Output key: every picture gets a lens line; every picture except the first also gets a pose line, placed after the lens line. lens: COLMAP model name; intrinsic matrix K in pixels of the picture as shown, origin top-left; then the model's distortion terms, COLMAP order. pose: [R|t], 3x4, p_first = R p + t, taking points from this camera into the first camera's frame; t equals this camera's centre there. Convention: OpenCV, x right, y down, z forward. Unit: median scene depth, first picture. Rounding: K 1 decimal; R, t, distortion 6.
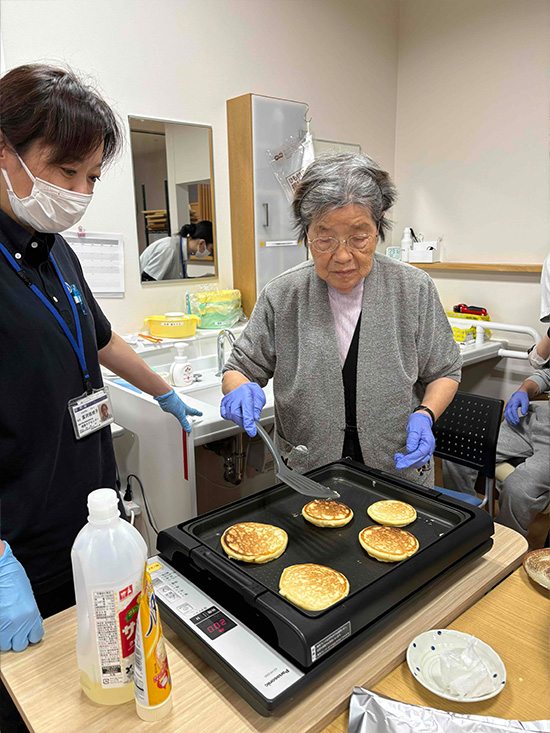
lens RADIAL K [[554.0, 0, 275.0], [0, 554.0, 366.5], [0, 0, 1]] dist [0.038830, -0.052683]
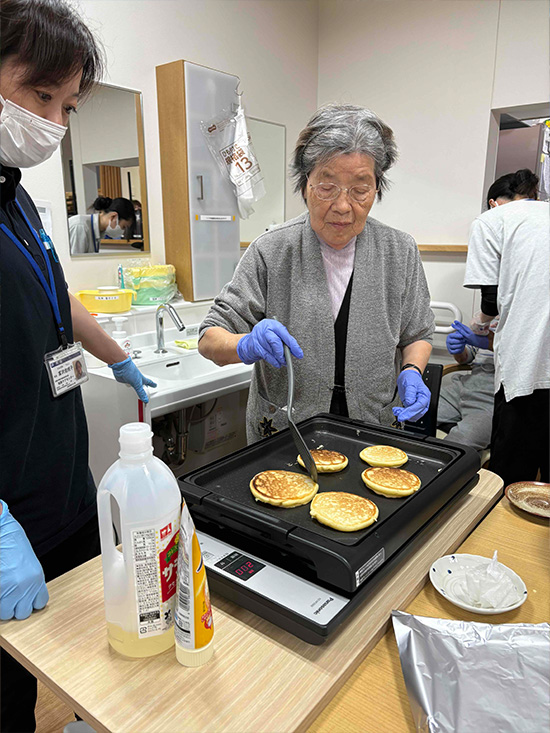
lens RADIAL K [[556.6, 0, 275.0], [0, 556.6, 366.5], [0, 0, 1]] dist [0.012528, 0.007206]
pose [[0.983345, -0.026829, 0.179759, -0.179338], [0.025932, 0.999637, 0.007340, 0.092271], [-0.179891, -0.002556, 0.983683, 0.035346]]
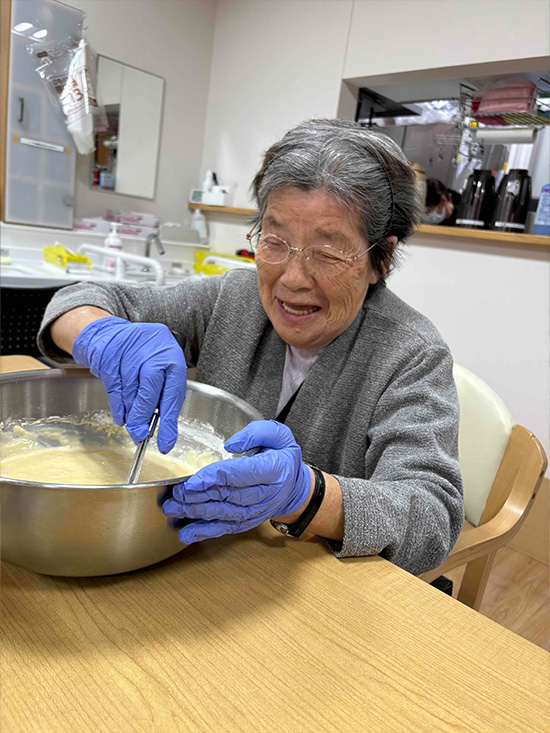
lens RADIAL K [[556.6, 0, 275.0], [0, 556.6, 366.5], [0, 0, 1]] dist [0.012528, 0.007206]
pose [[0.985327, 0.121425, 0.119941, 0.915779], [-0.121275, 0.992582, -0.008572, 0.340035], [-0.120092, -0.006099, 0.992744, -0.124822]]
